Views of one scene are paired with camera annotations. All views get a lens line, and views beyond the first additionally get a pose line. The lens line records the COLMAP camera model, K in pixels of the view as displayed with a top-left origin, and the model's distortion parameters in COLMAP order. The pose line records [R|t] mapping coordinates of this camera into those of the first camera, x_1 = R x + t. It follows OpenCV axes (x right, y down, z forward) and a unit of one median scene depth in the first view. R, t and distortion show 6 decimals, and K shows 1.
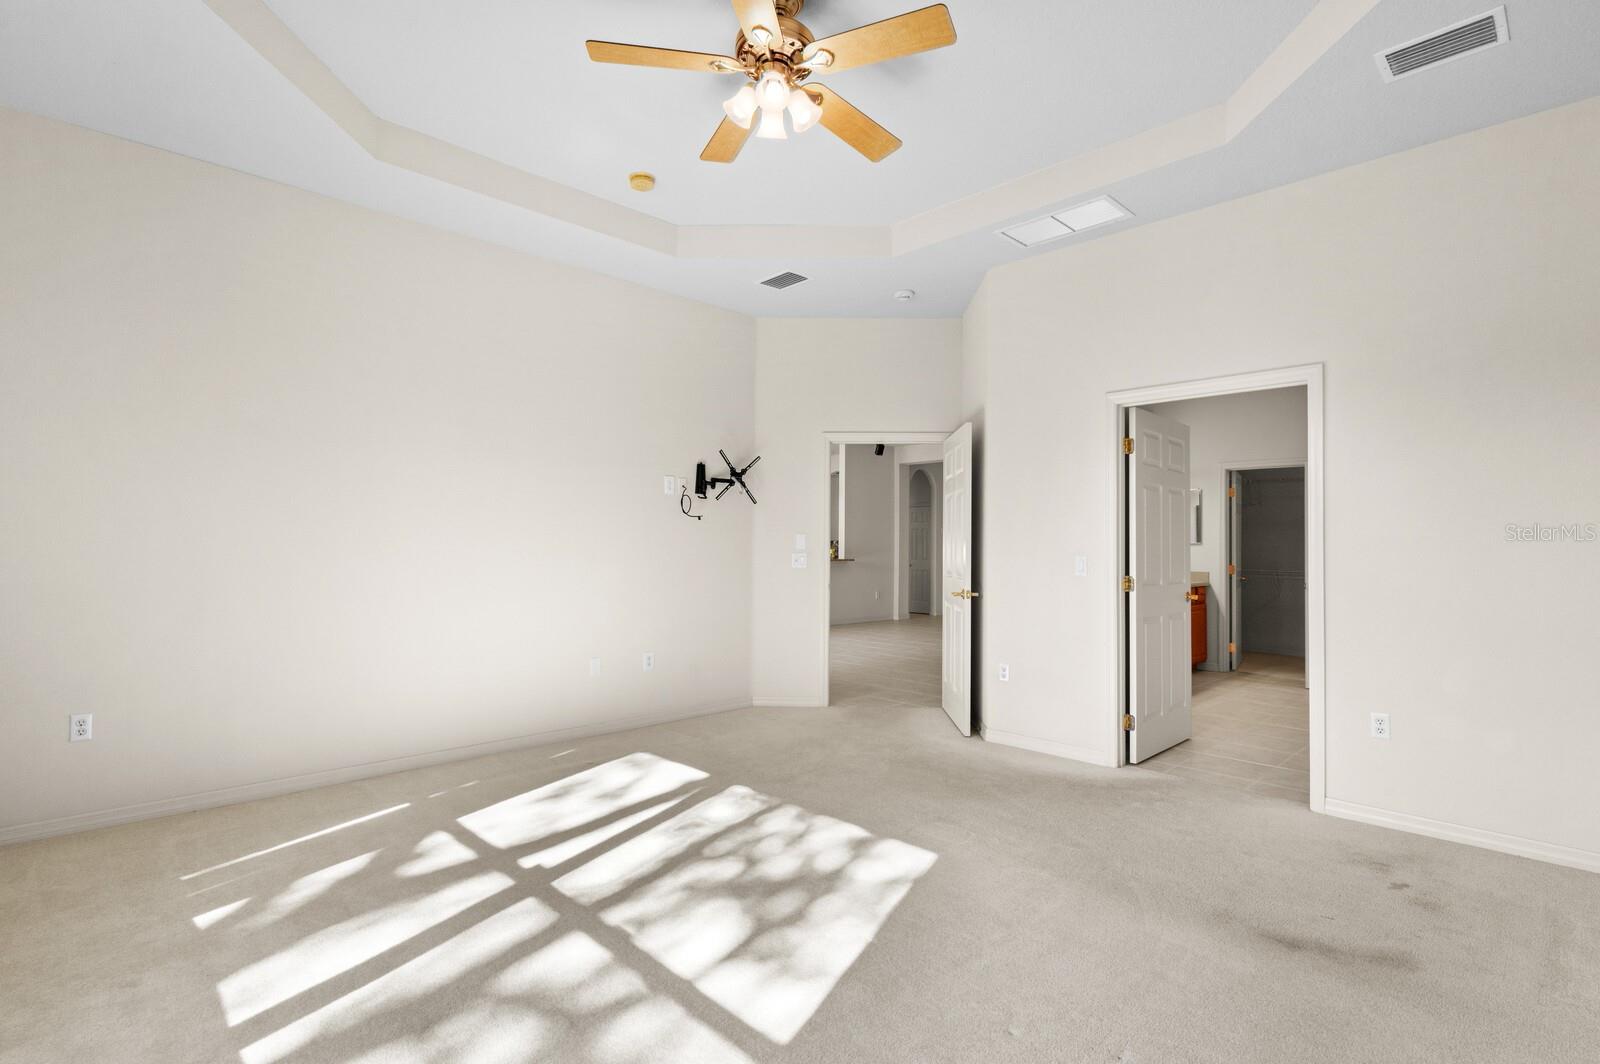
lens RADIAL K [[760.7, 0, 802.1], [0, 760.7, 524.3], [0, 0, 1]] dist [-0.001850, -0.000729]
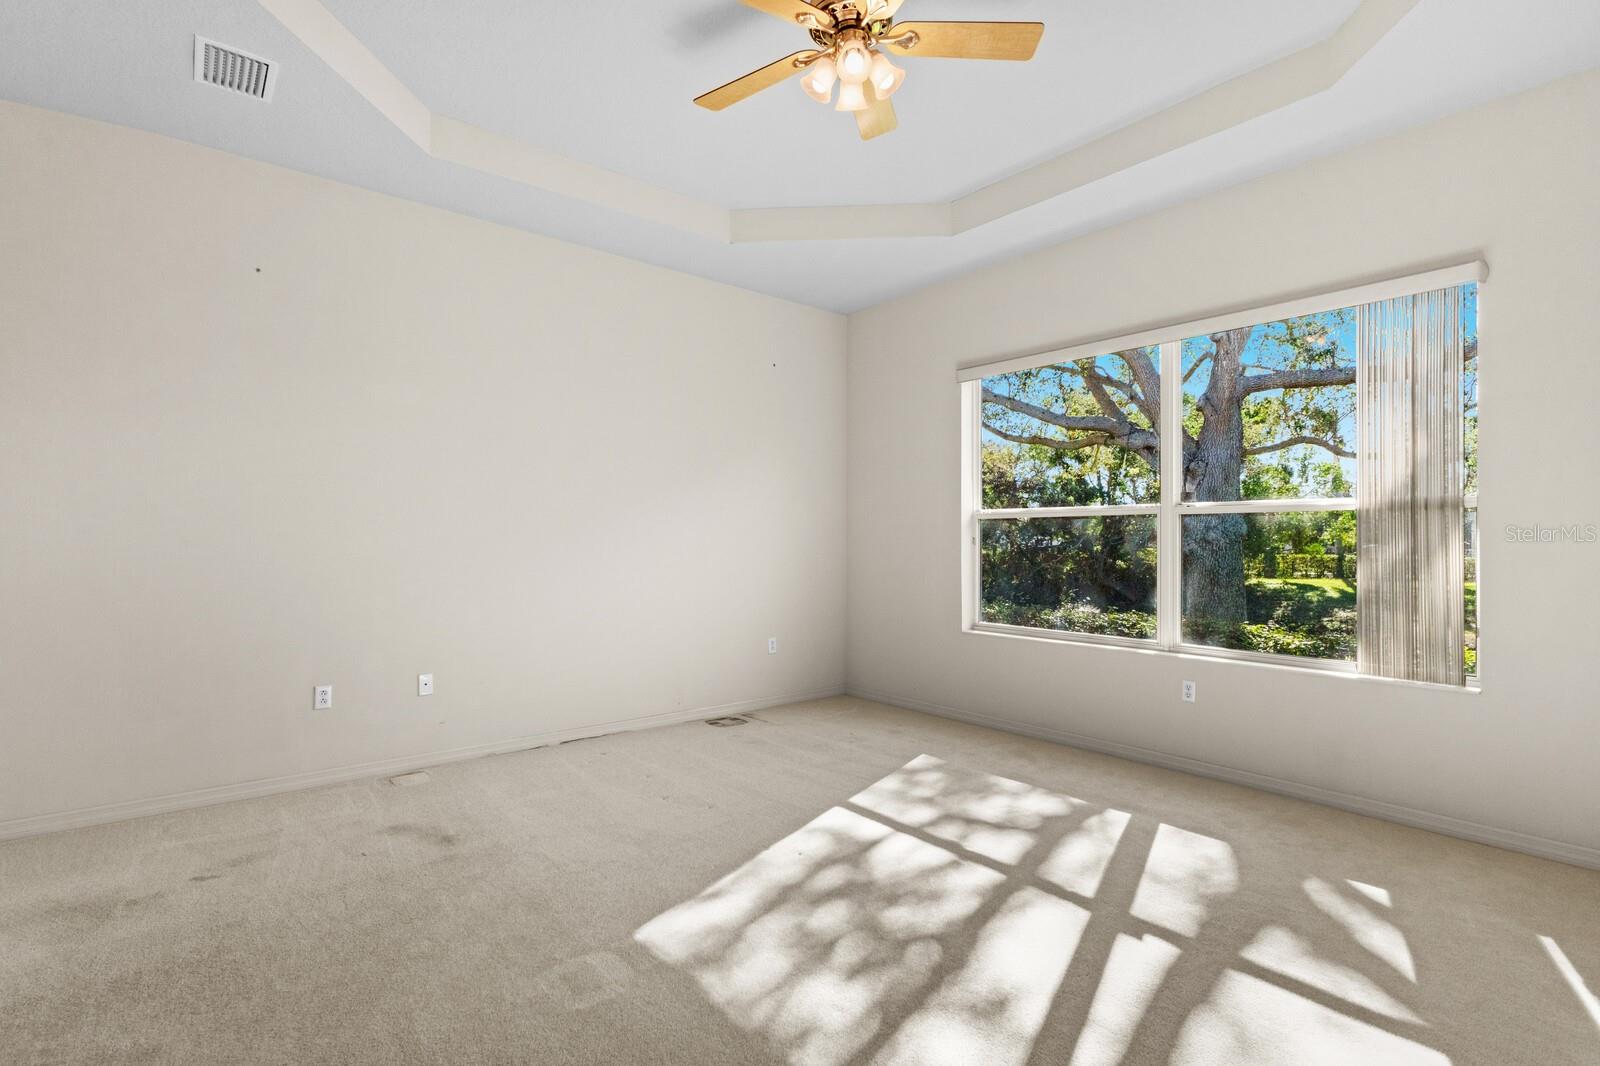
lens RADIAL K [[760.0, 0, 796.8], [0, 760.0, 534.7], [0, 0, 1]] dist [-0.001255, -0.000740]
pose [[-0.995718, -0.008114, 0.092082, -0.062888], [-0.010972, 0.999472, -0.030577, 0.056356], [-0.091785, -0.031457, -0.995282, 1.976198]]
